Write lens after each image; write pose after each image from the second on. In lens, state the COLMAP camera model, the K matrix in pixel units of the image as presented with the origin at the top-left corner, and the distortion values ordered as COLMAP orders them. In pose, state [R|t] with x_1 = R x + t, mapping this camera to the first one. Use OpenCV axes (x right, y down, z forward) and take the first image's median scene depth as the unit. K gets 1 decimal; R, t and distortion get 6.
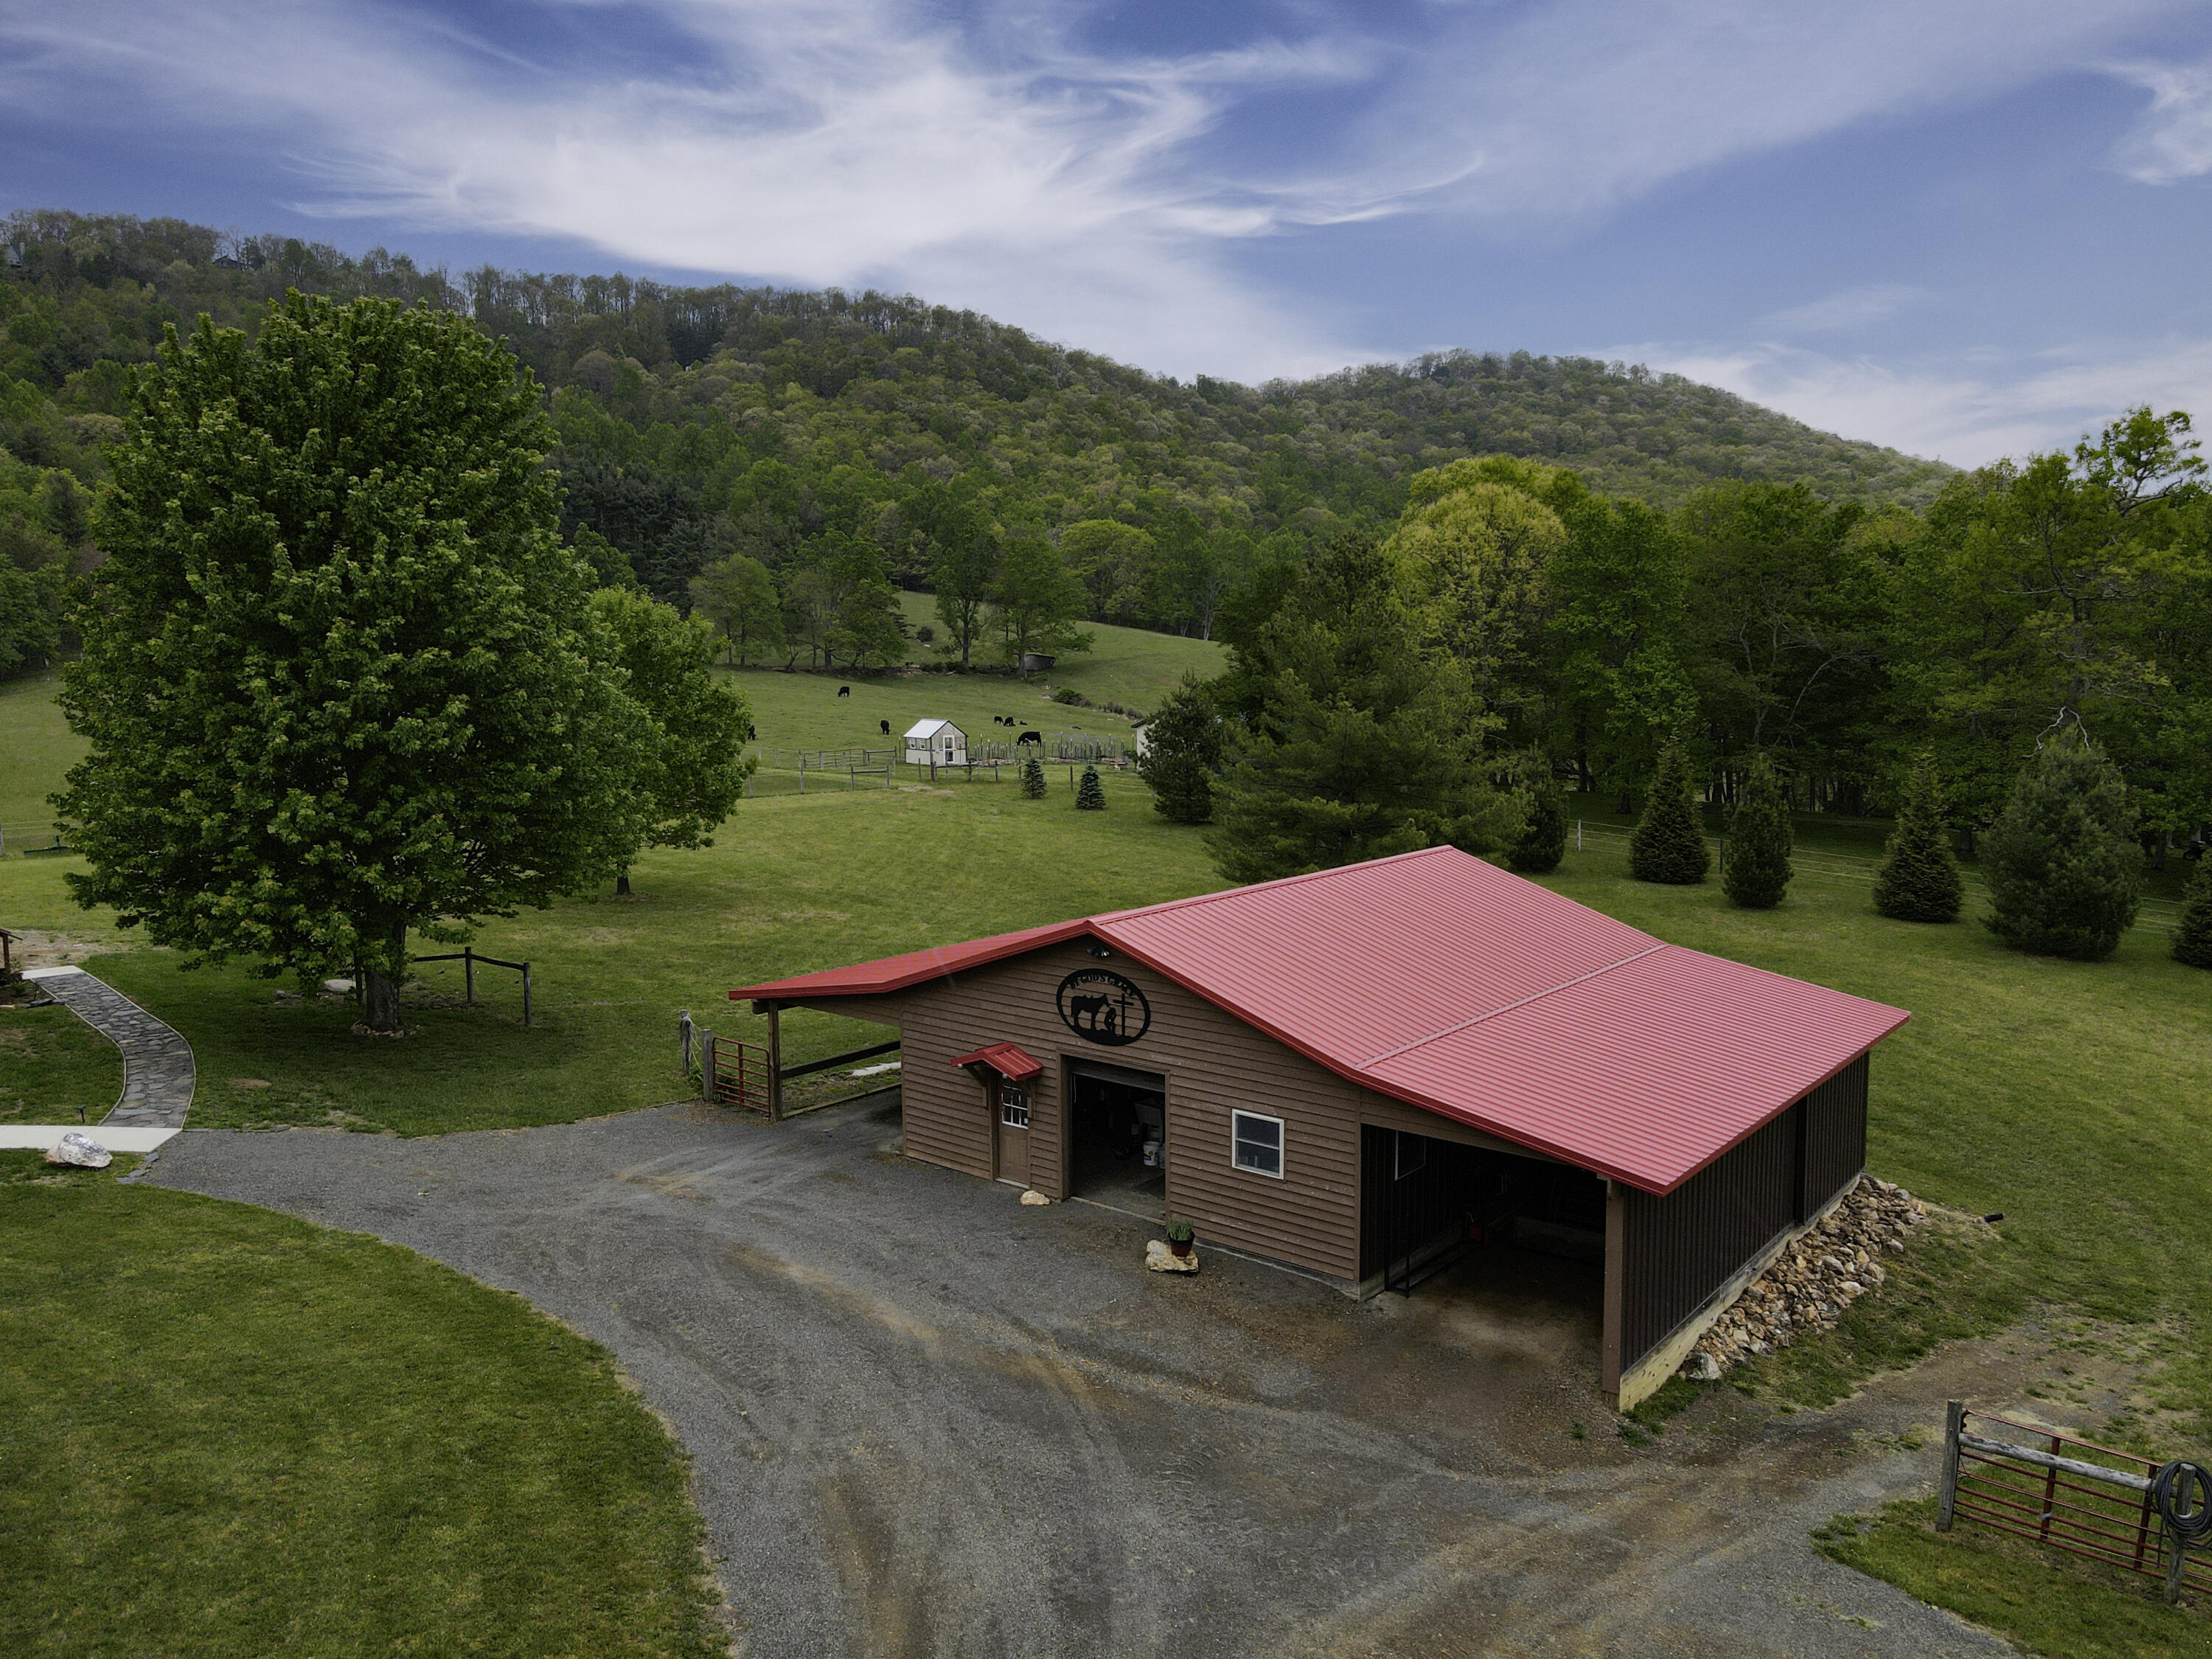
lens RADIAL K [[1606.7, 0, 1116.7], [0, 1606.7, 825.6], [0, 0, 1]] dist [0.005299, 0.013316]
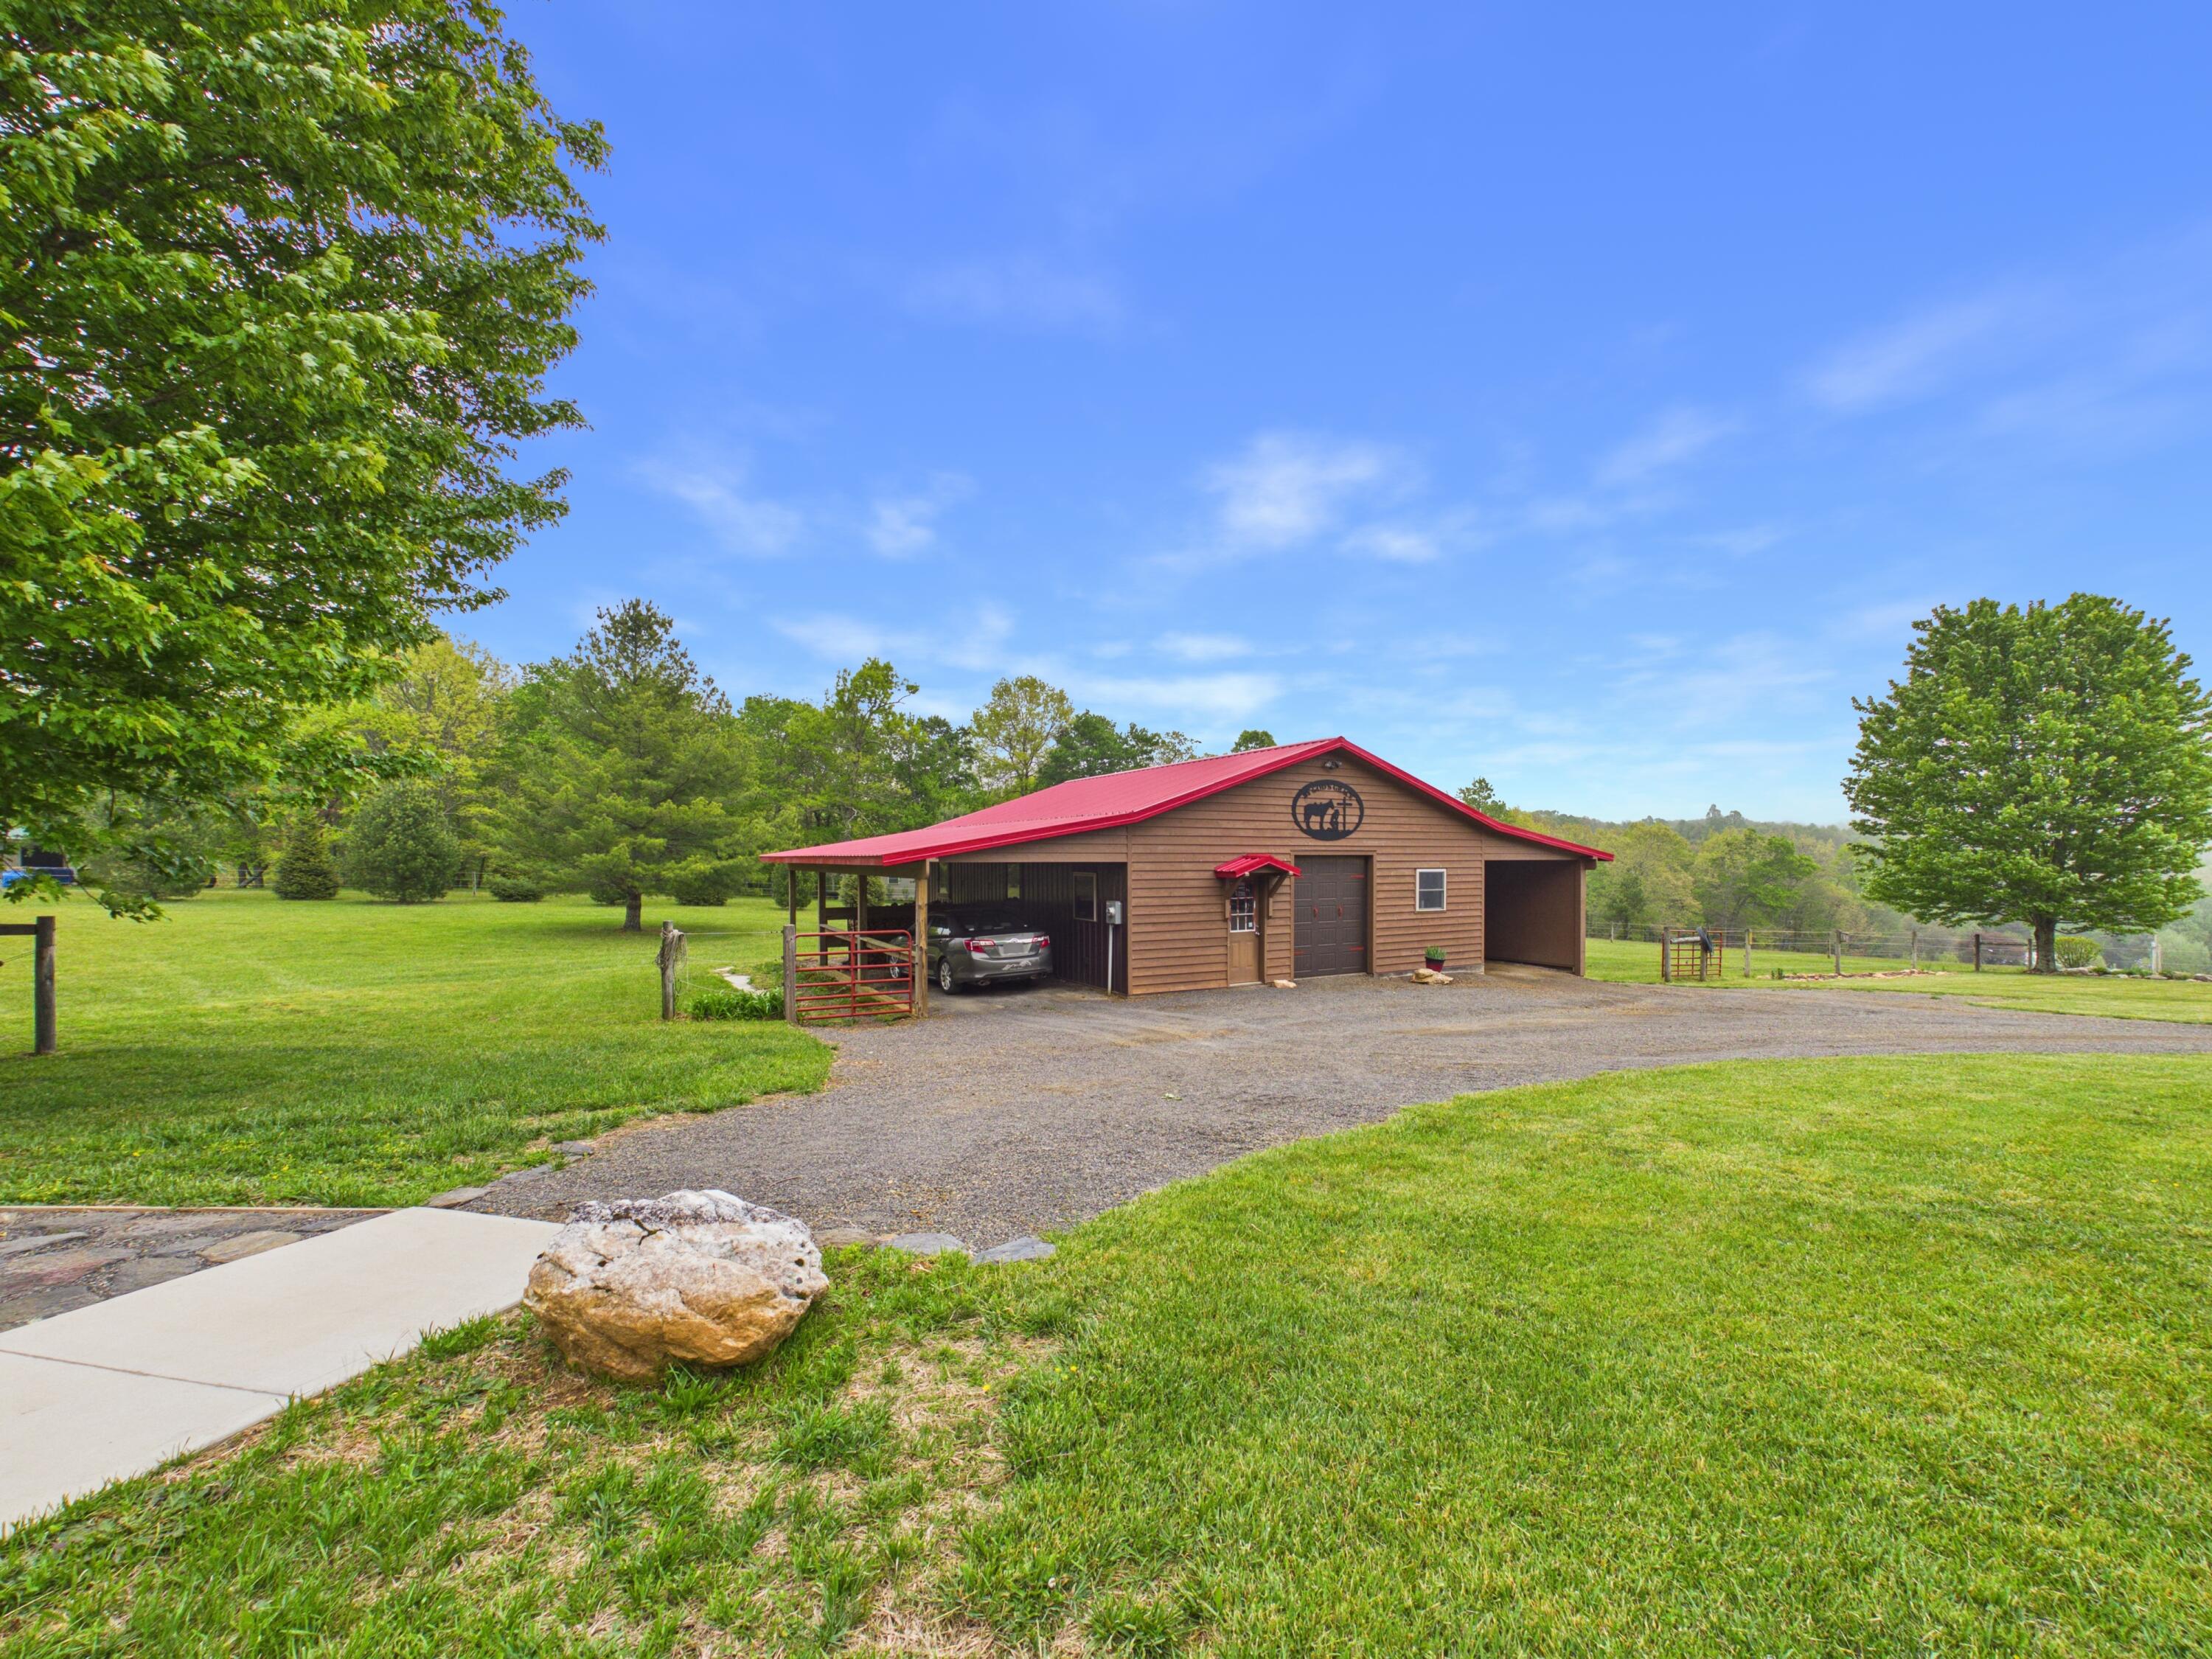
lens RADIAL K [[876.2, 0, 1092.0], [0, 876.2, 870.5], [0, 0, 1]] dist [0.001715, 0.000593]
pose [[0.380127, -0.013005, 0.924843, -0.586741], [0.097512, 0.994892, -0.026089, 0.130916], [-0.919780, 0.100101, 0.379454, 0.748435]]
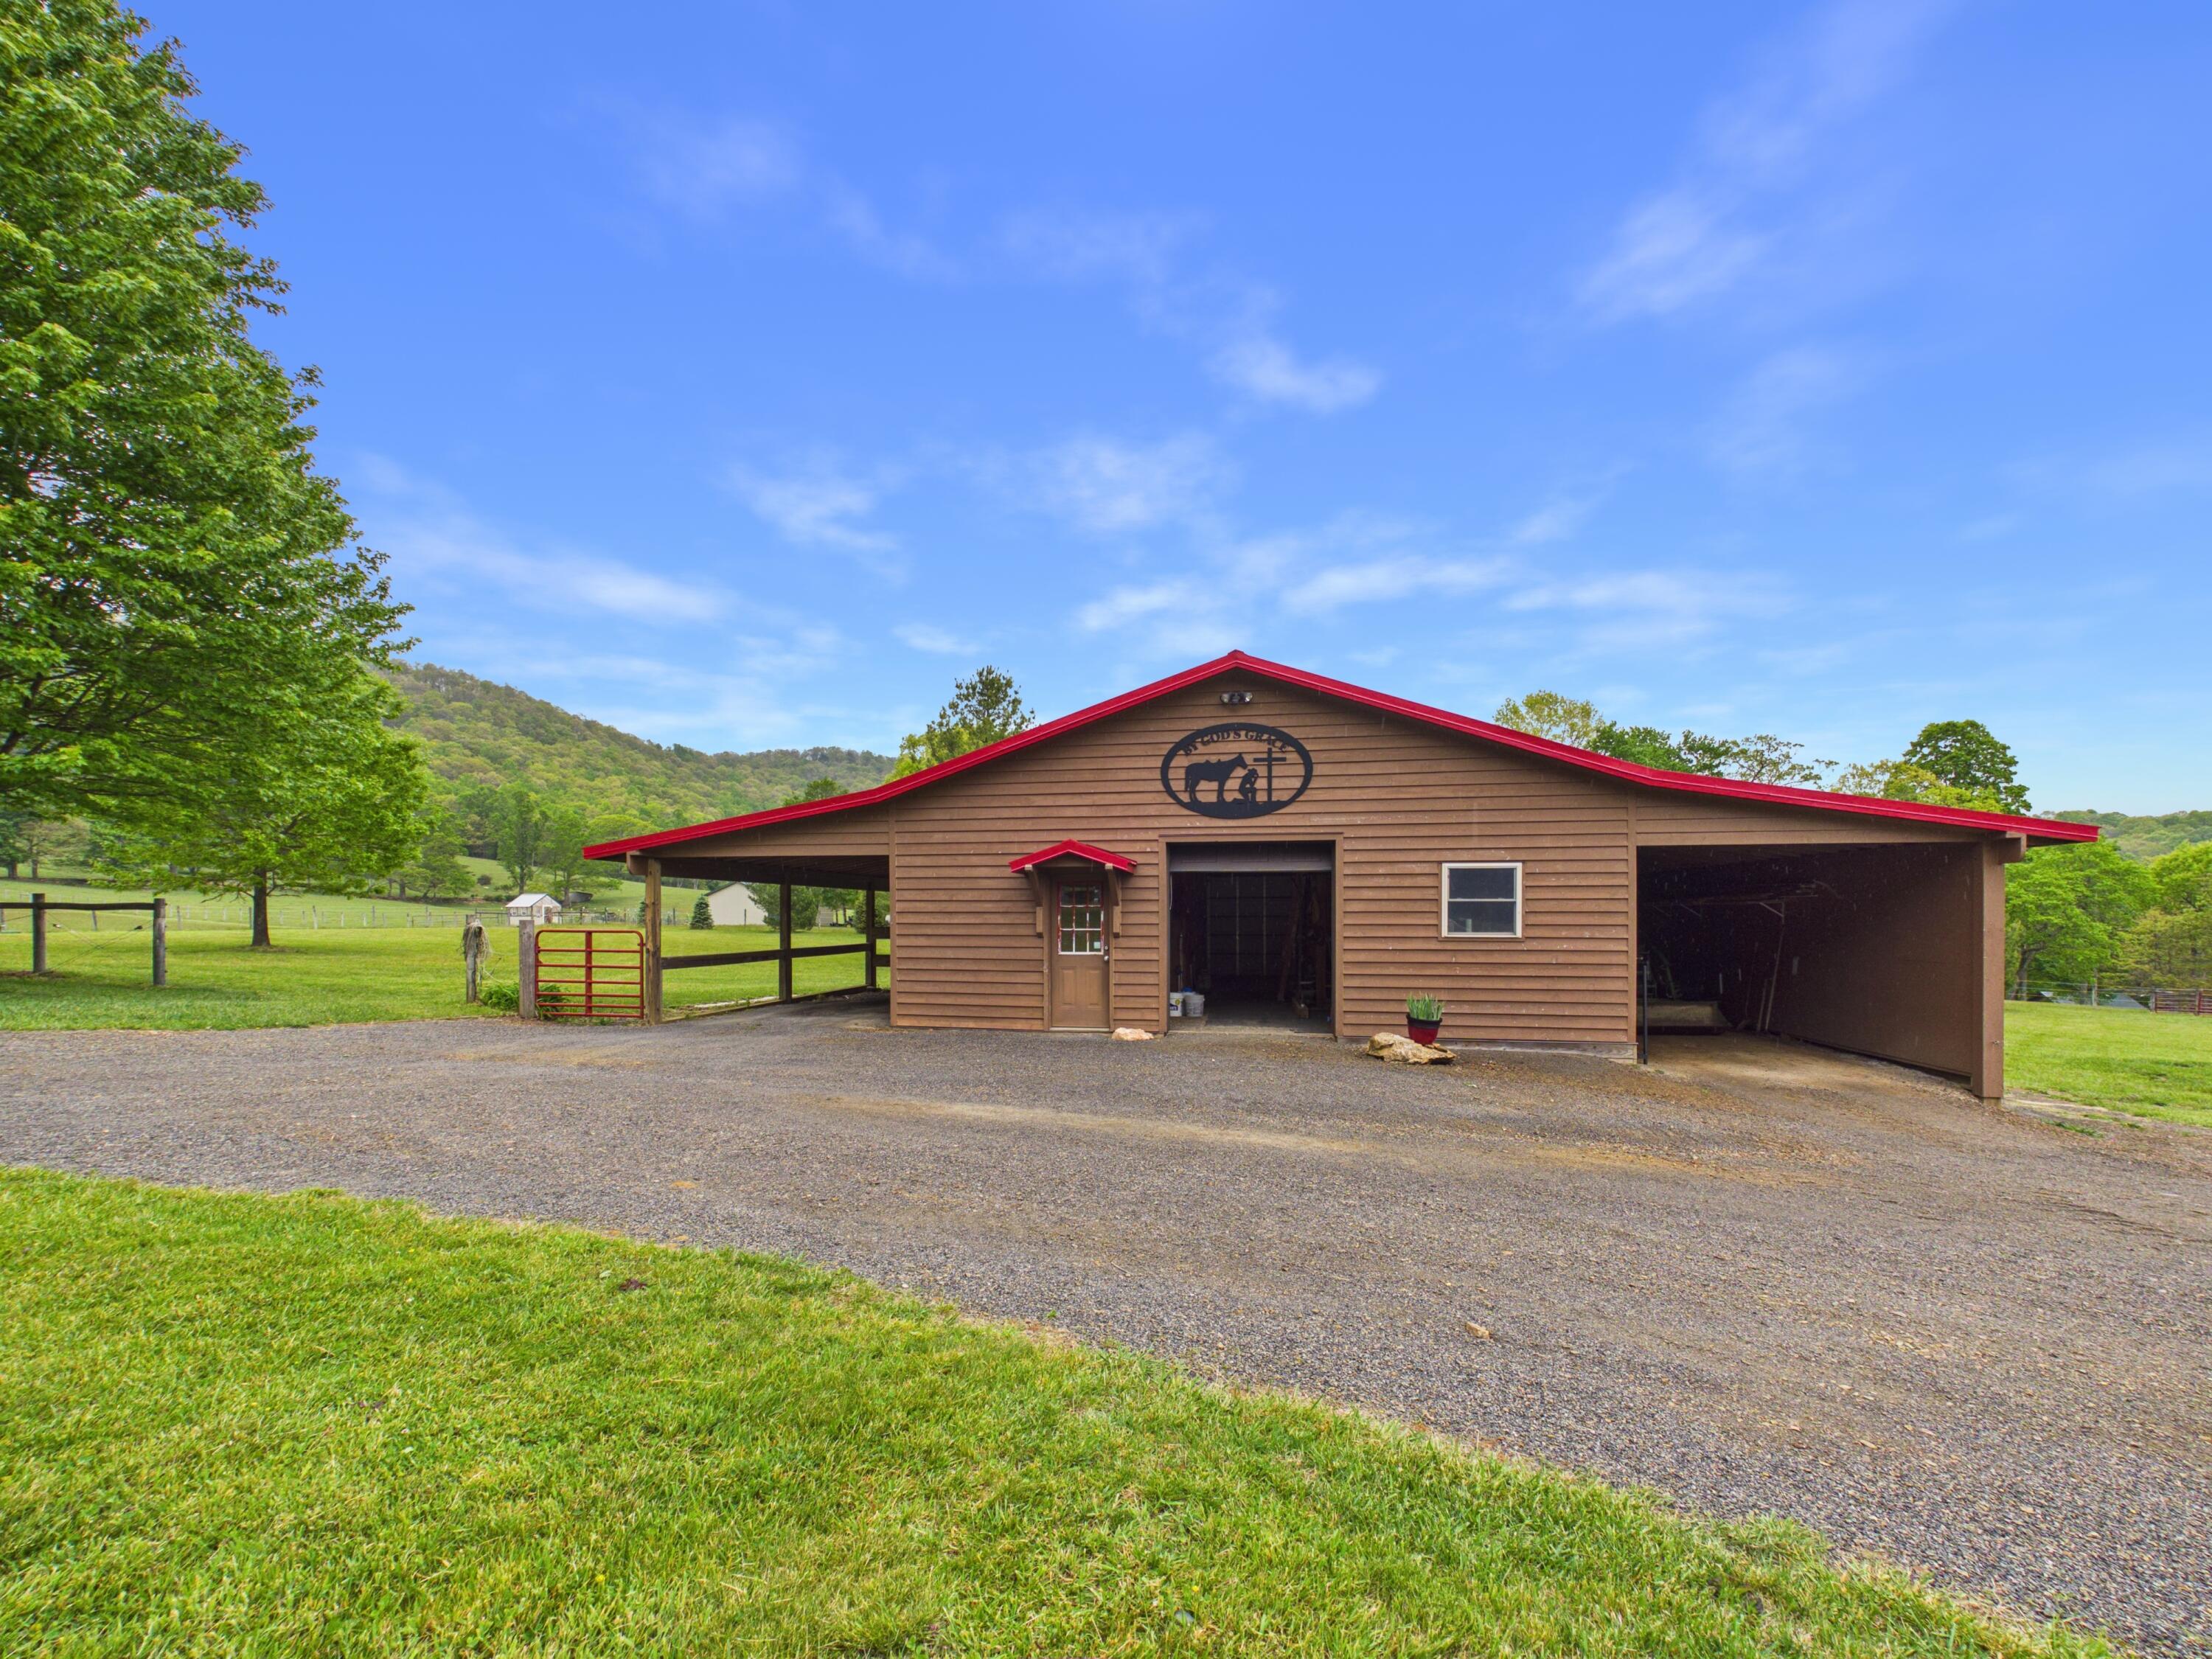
lens RADIAL K [[876.2, 0, 1107.7], [0, 876.2, 925.0], [0, 0, 1]] dist [0.001715, 0.000593]
pose [[0.870244, -0.000849, 0.492620, -0.229165], [0.049289, 0.995131, -0.085357, 0.183126], [-0.490149, 0.098562, 0.866048, 0.540249]]
